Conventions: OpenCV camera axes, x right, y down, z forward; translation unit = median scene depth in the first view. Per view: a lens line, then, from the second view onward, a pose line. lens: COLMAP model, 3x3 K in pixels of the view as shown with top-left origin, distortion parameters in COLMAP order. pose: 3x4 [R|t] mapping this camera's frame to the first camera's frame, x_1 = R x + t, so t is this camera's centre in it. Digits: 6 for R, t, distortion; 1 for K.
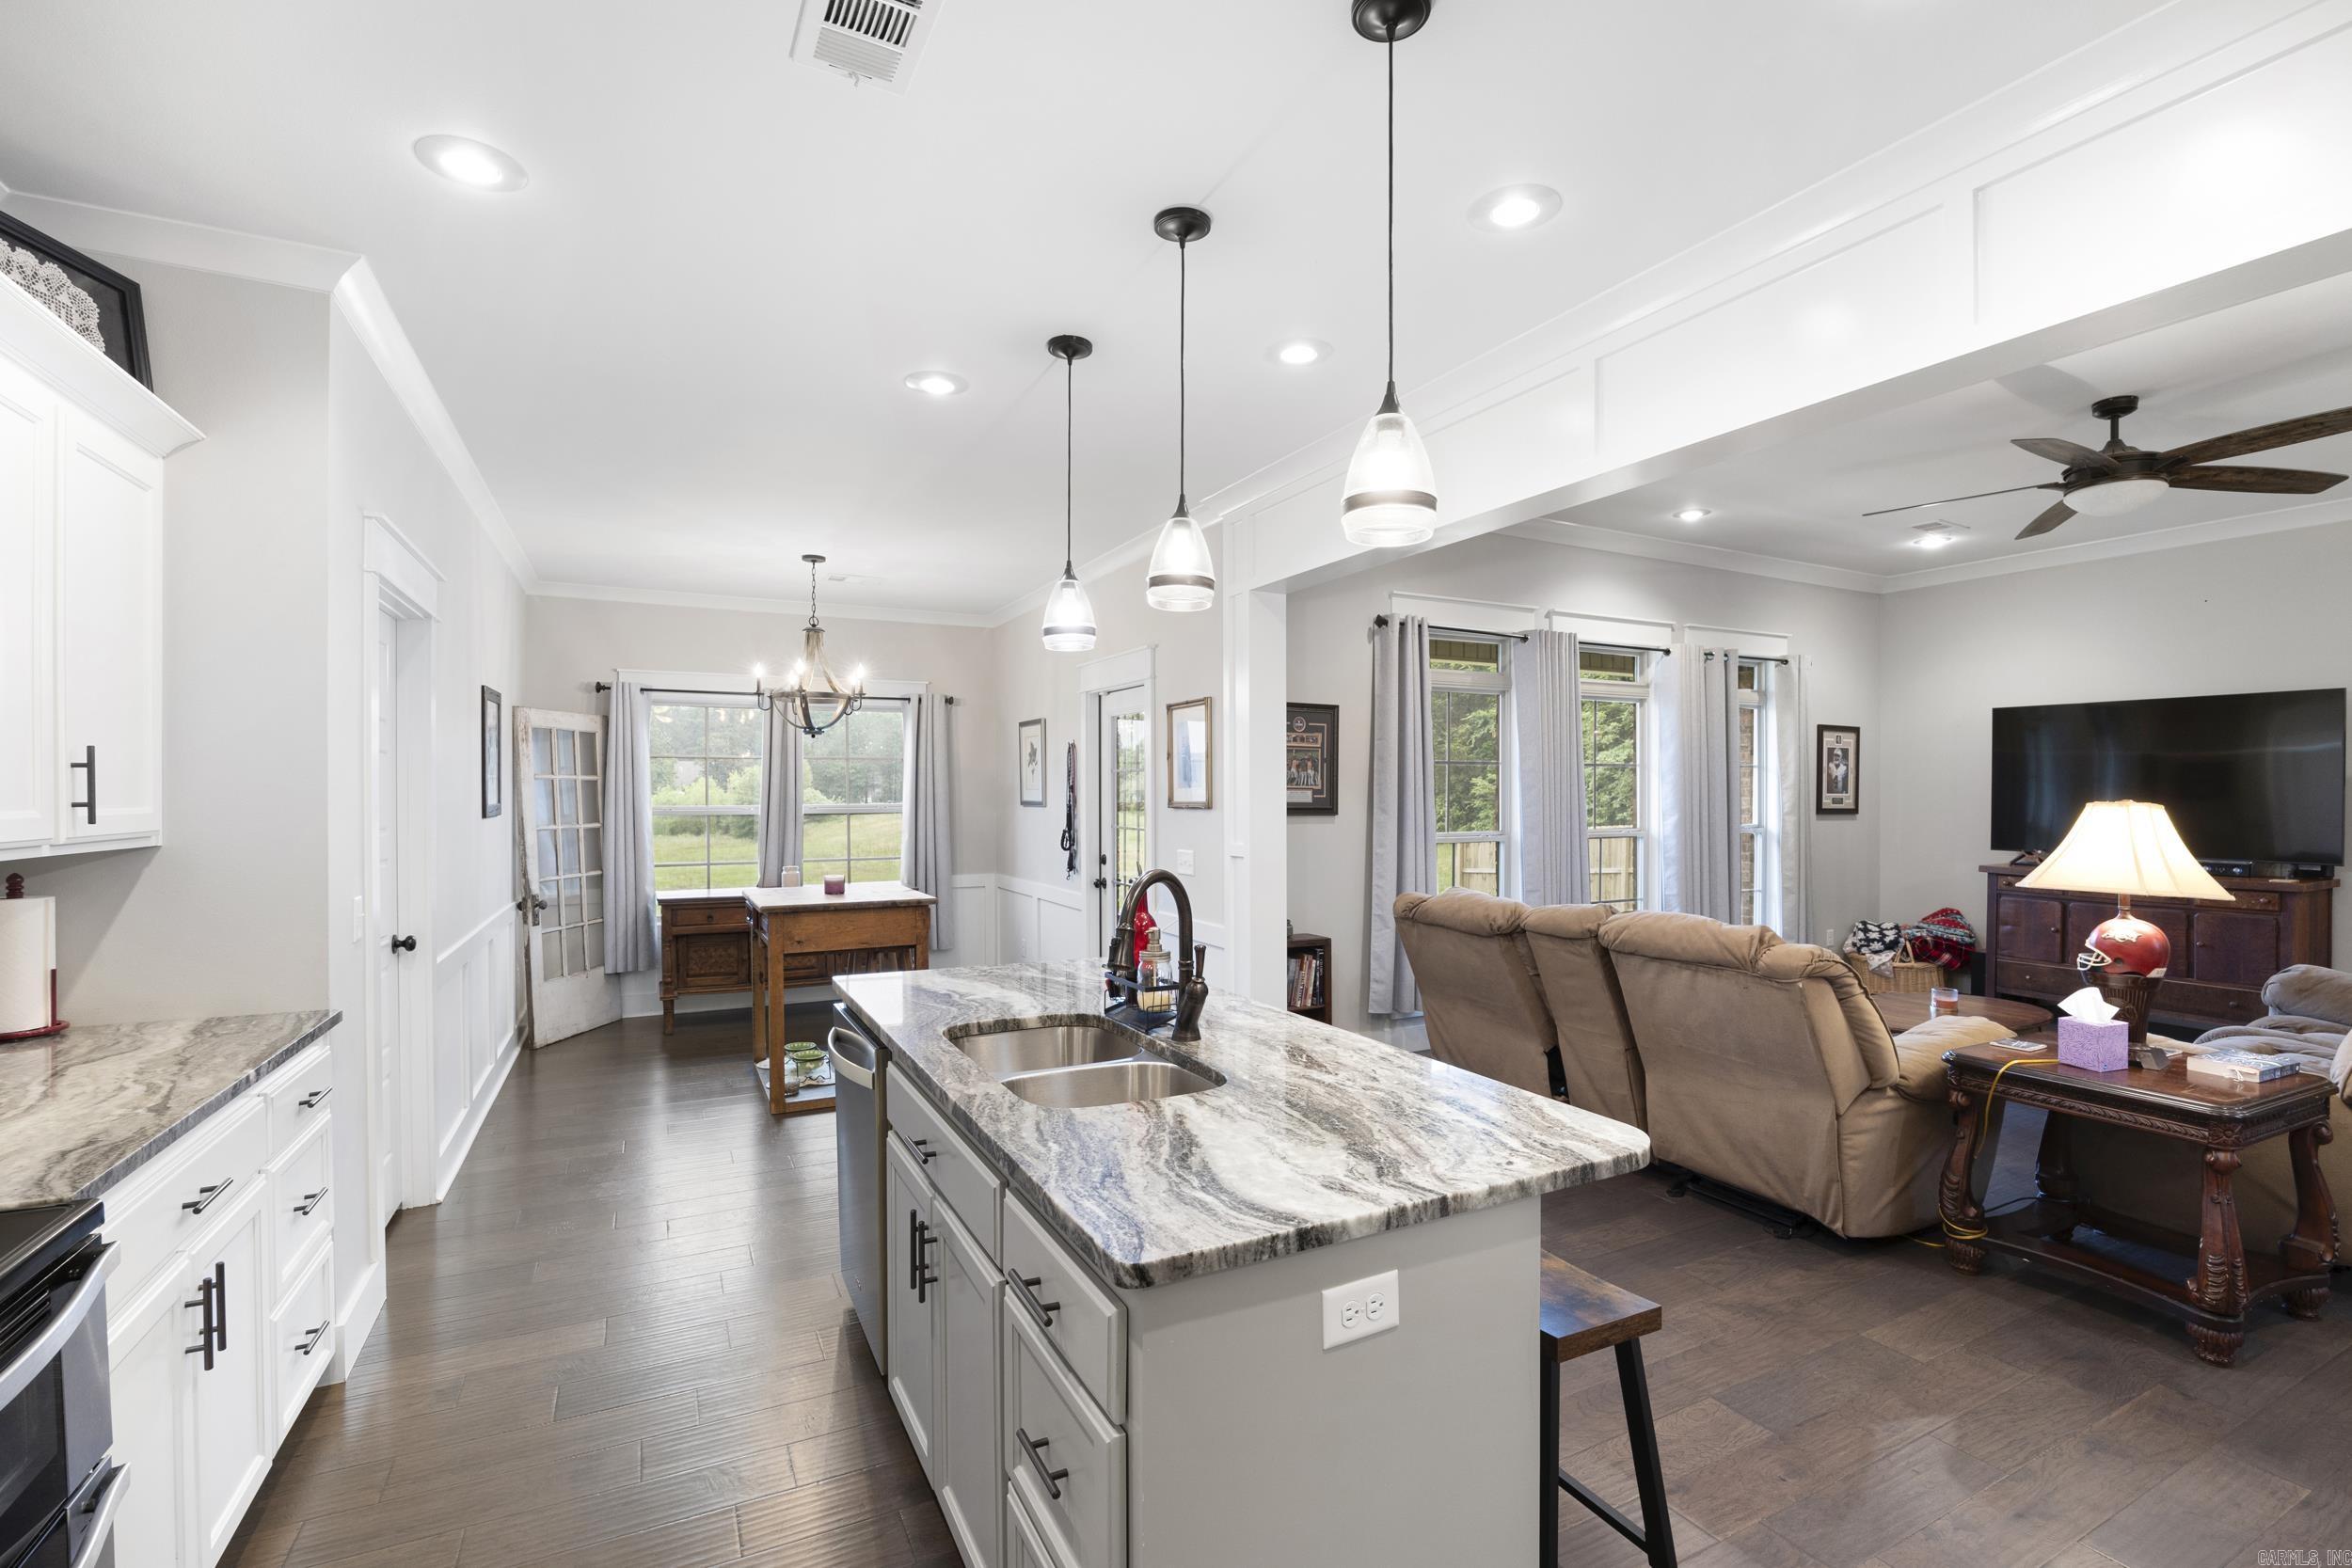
lens RADIAL K [[1047.1, 0, 1186.0], [0, 1047.1, 794.4], [0, 0, 1]] dist [-0.021299, 0.003270]
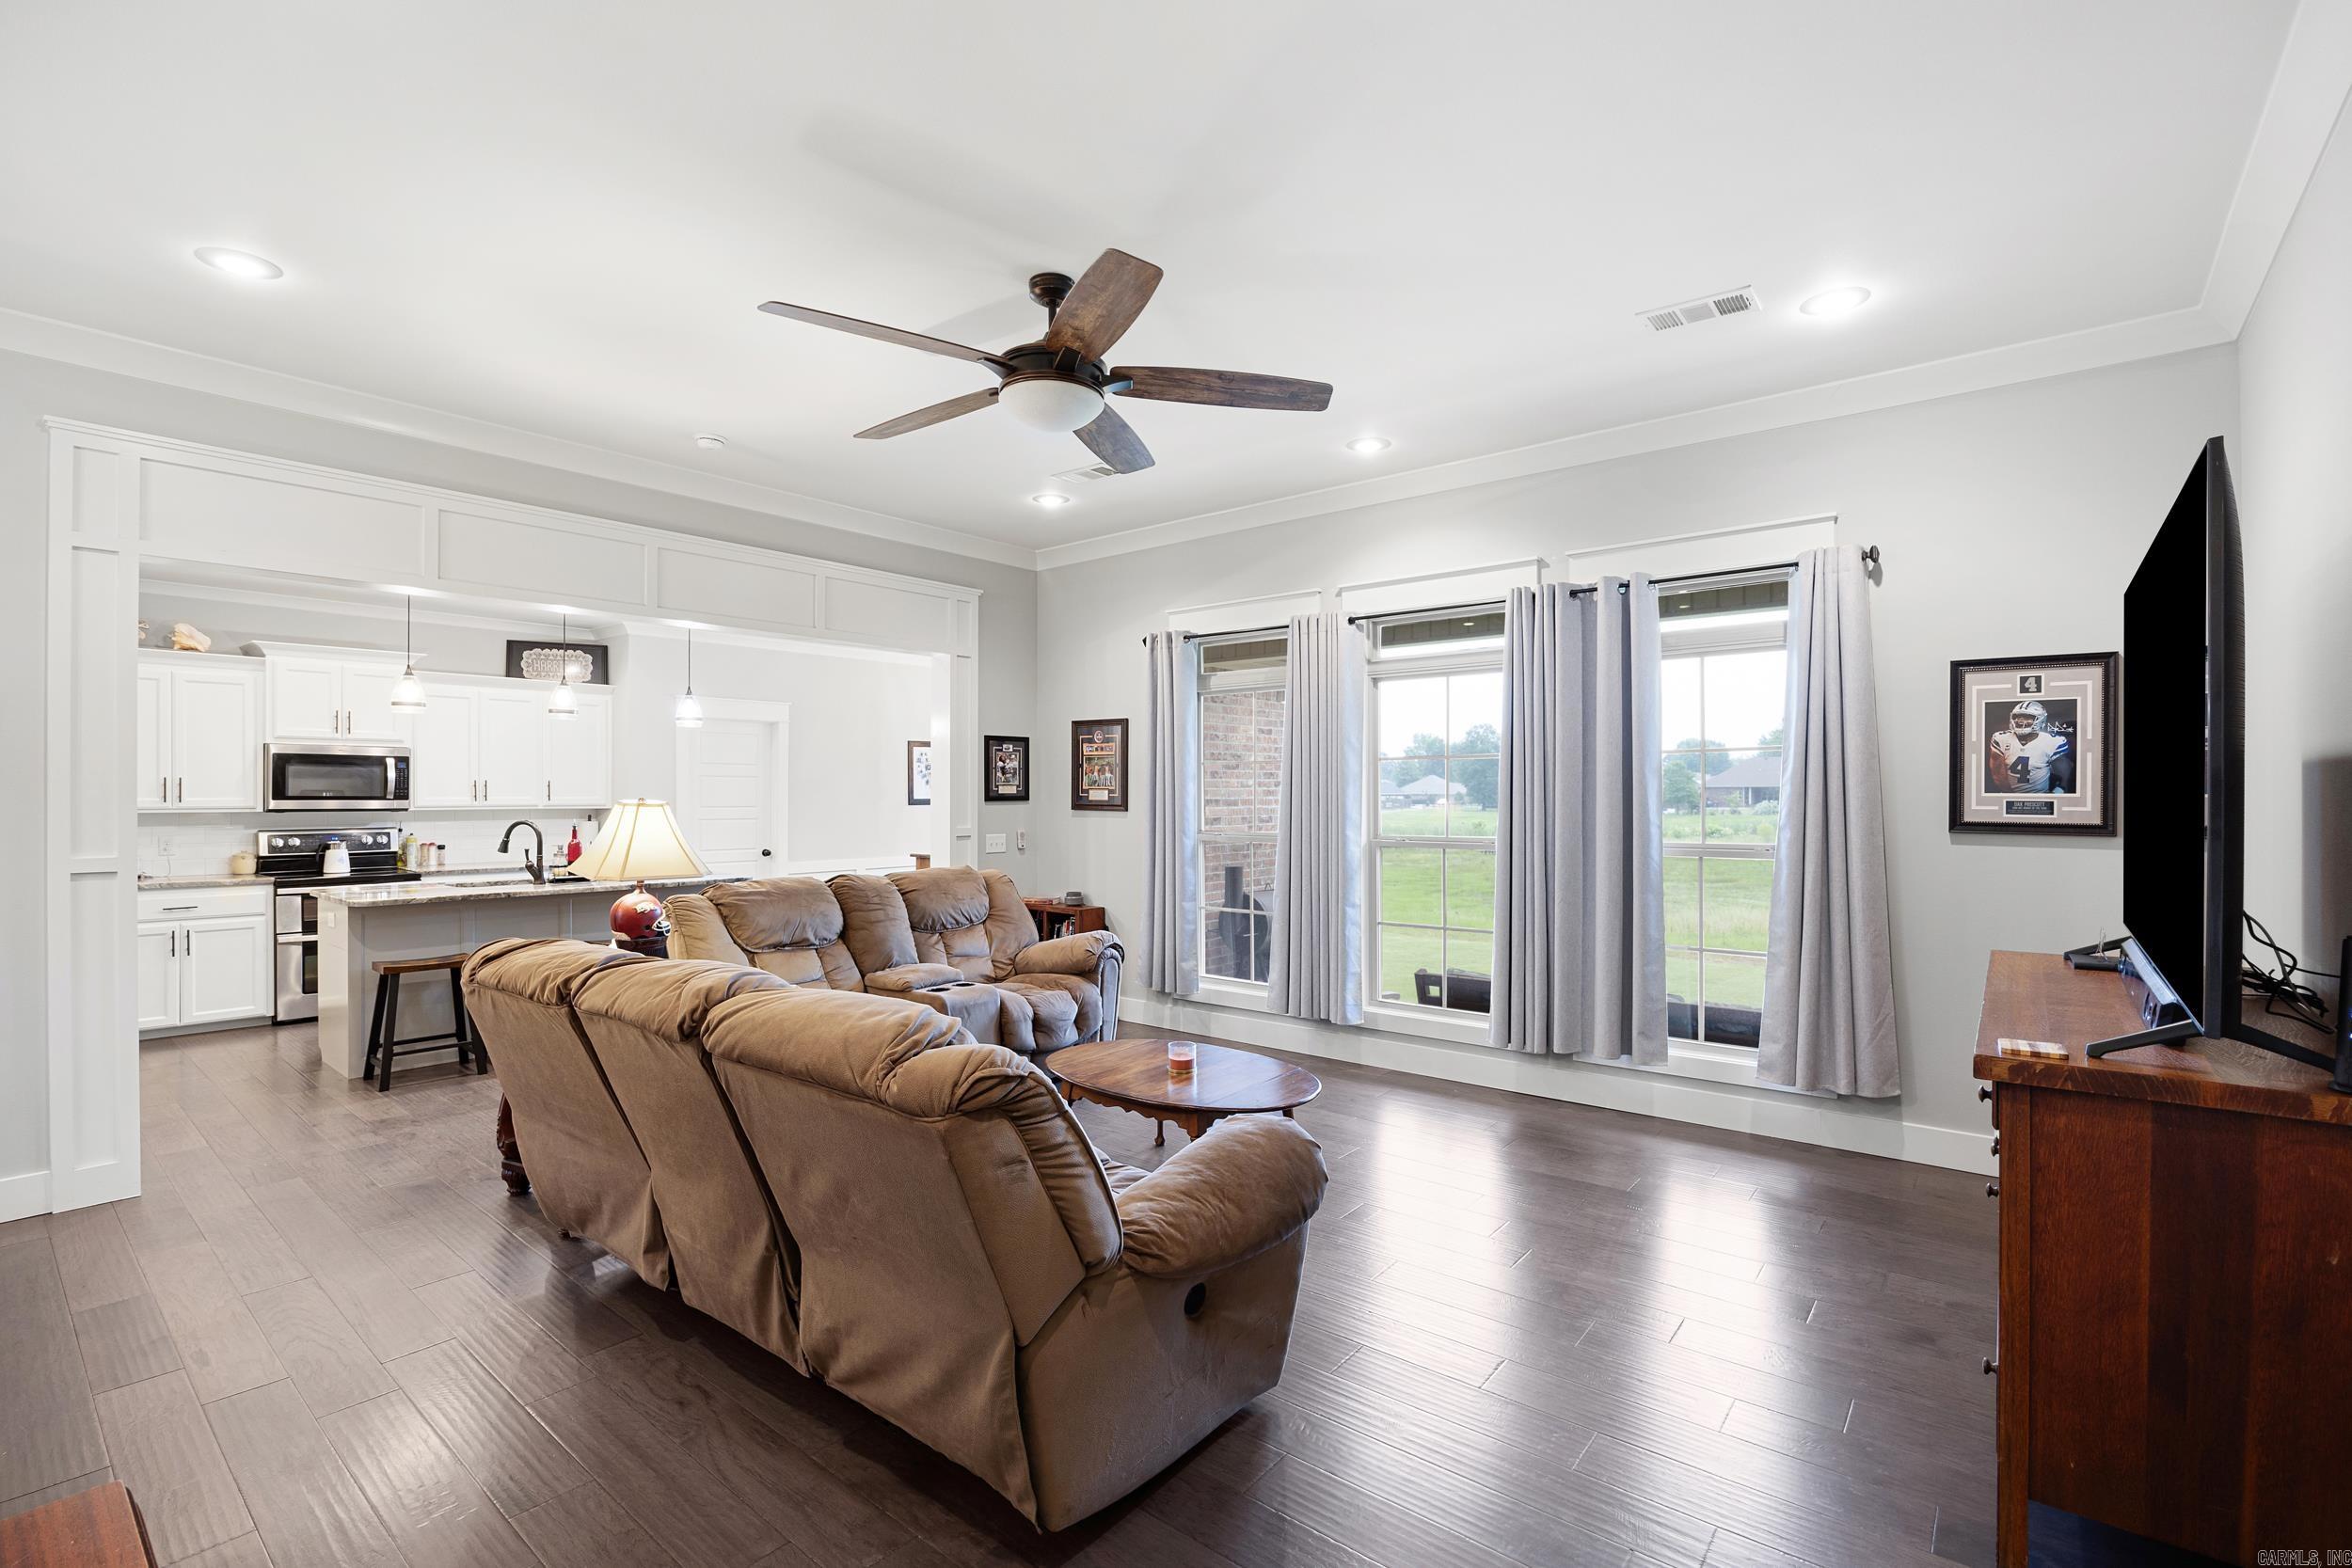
lens RADIAL K [[1047.1, 0, 1206.3], [0, 1047.1, 788.5], [0, 0, 1]] dist [-0.021299, 0.003270]
pose [[0.407139, -0.003409, -0.913360, 1.092837], [-0.000479, 0.999992, -0.003946, -0.000934], [0.913366, 0.002044, 0.407135, 0.520534]]
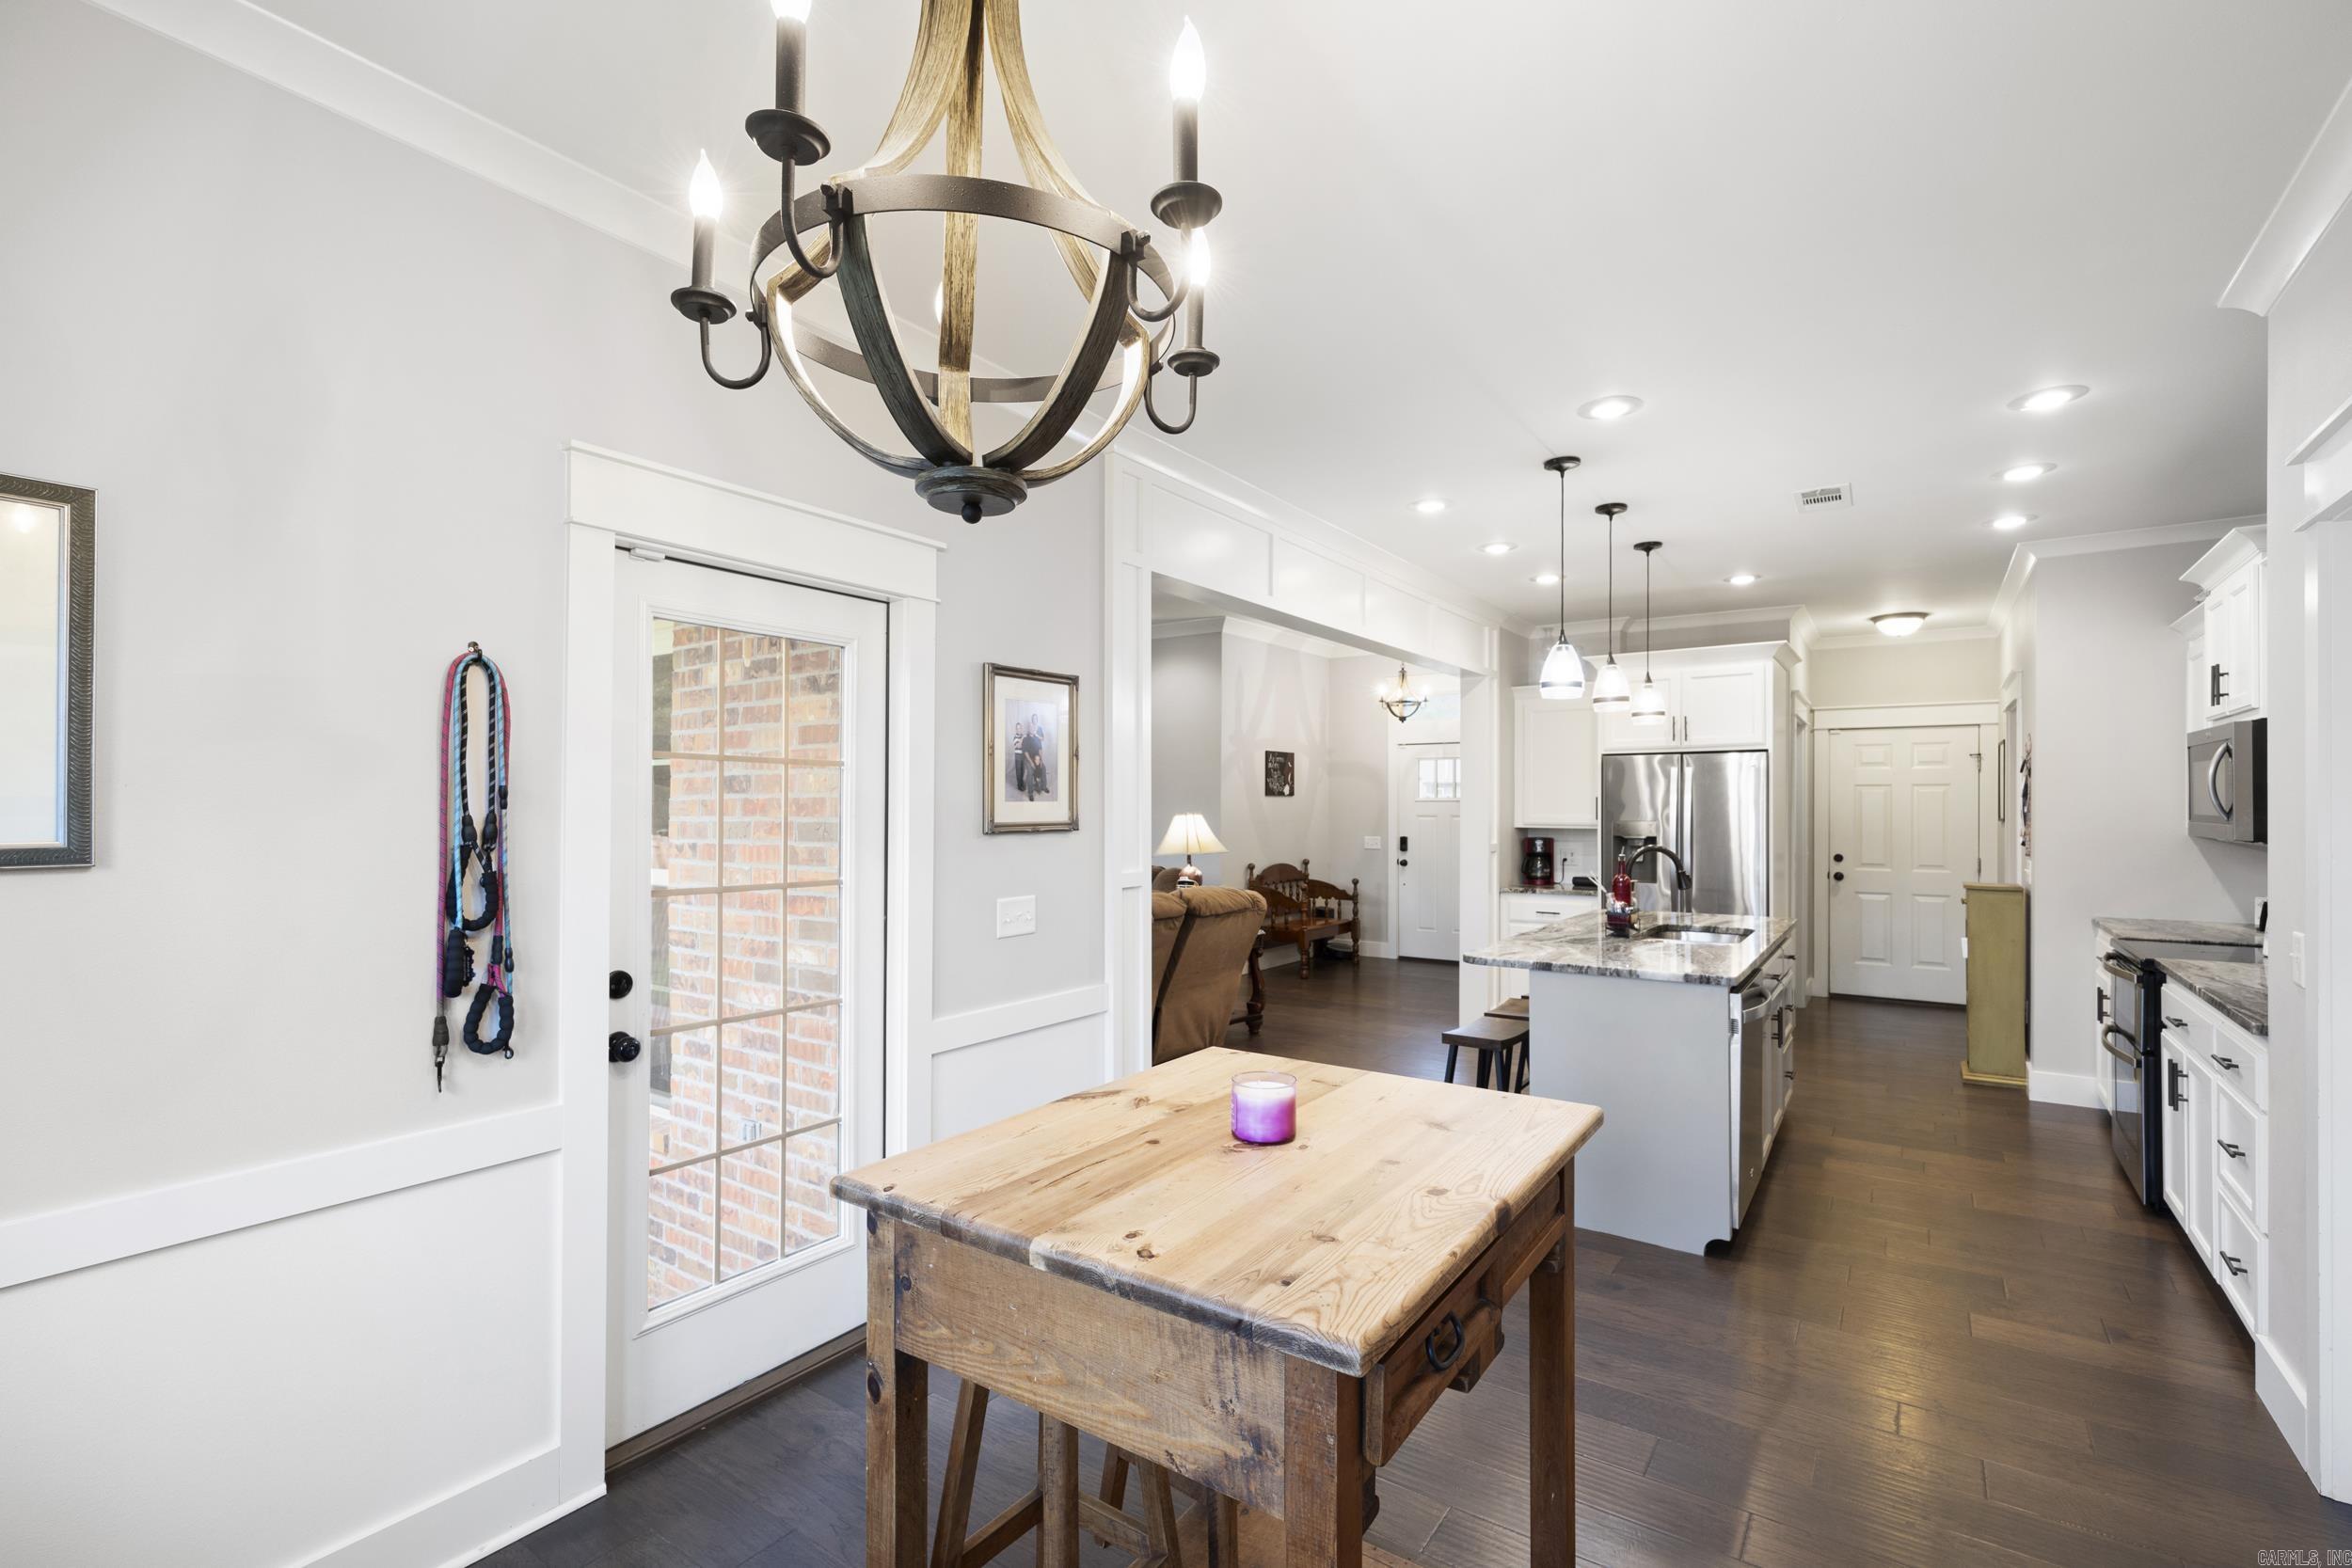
lens RADIAL K [[1047.1, 0, 1162.0], [0, 1047.1, 804.5], [0, 0, 1]] dist [-0.021299, 0.003270]
pose [[-0.442451, 0.002071, 0.896790, -0.483664], [-0.000483, 0.999997, -0.002547, -0.001893], [-0.896792, -0.001560, -0.442449, 0.952348]]
